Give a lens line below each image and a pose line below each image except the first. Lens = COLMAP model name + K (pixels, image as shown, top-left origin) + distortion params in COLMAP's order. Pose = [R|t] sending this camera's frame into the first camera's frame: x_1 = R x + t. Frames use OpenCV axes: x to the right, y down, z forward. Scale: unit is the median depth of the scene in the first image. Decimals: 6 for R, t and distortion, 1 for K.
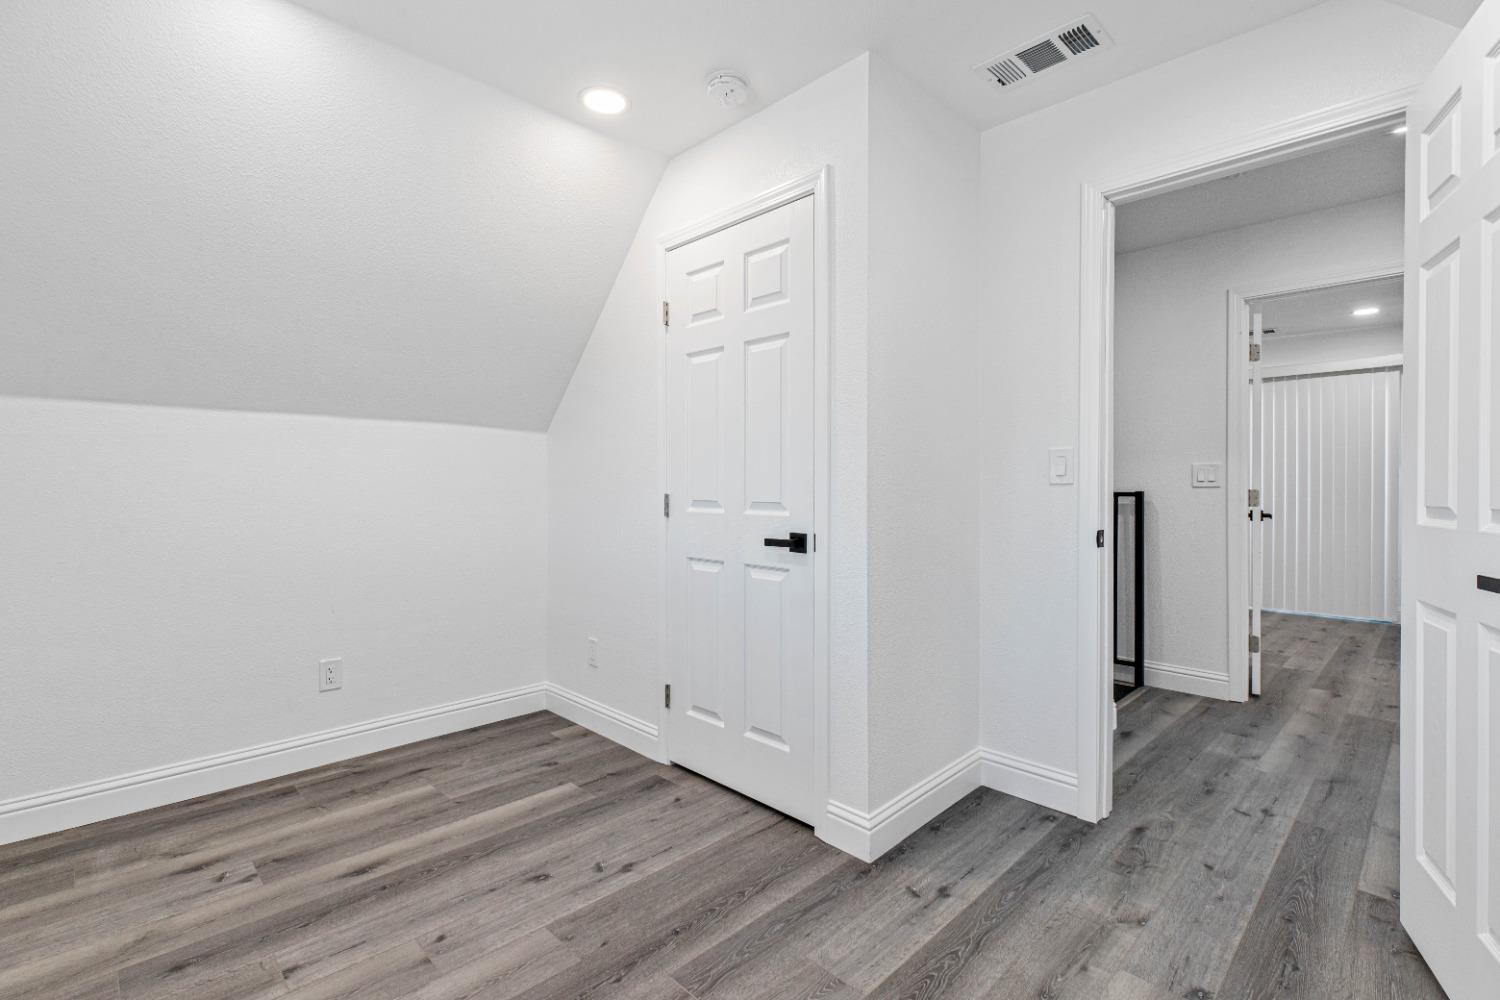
lens RADIAL K [[682.1, 0, 756.3], [0, 682.1, 486.9], [0, 0, 1]] dist [-0.000319, 0.000622]
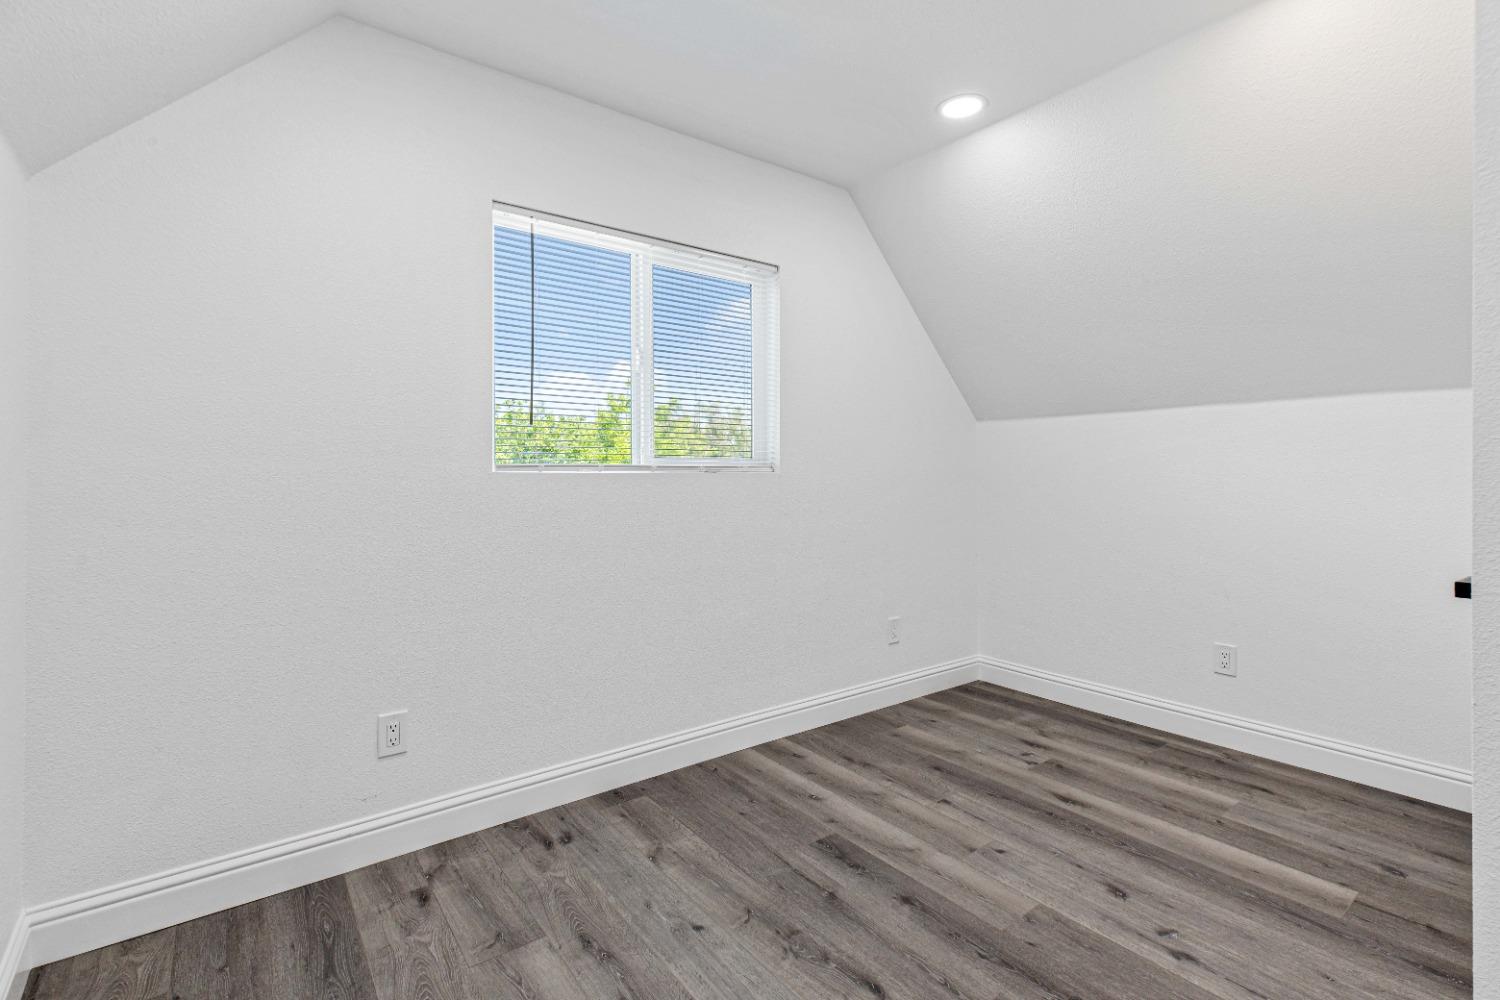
lens RADIAL K [[682.1, 0, 748.4], [0, 682.1, 494.2], [0, 0, 1]] dist [-0.000319, 0.000622]
pose [[-0.123771, 0.031492, -0.991811, 0.632025], [0.002069, 0.999502, 0.031478, -0.005171], [0.992309, 0.001844, -0.123774, 0.583792]]
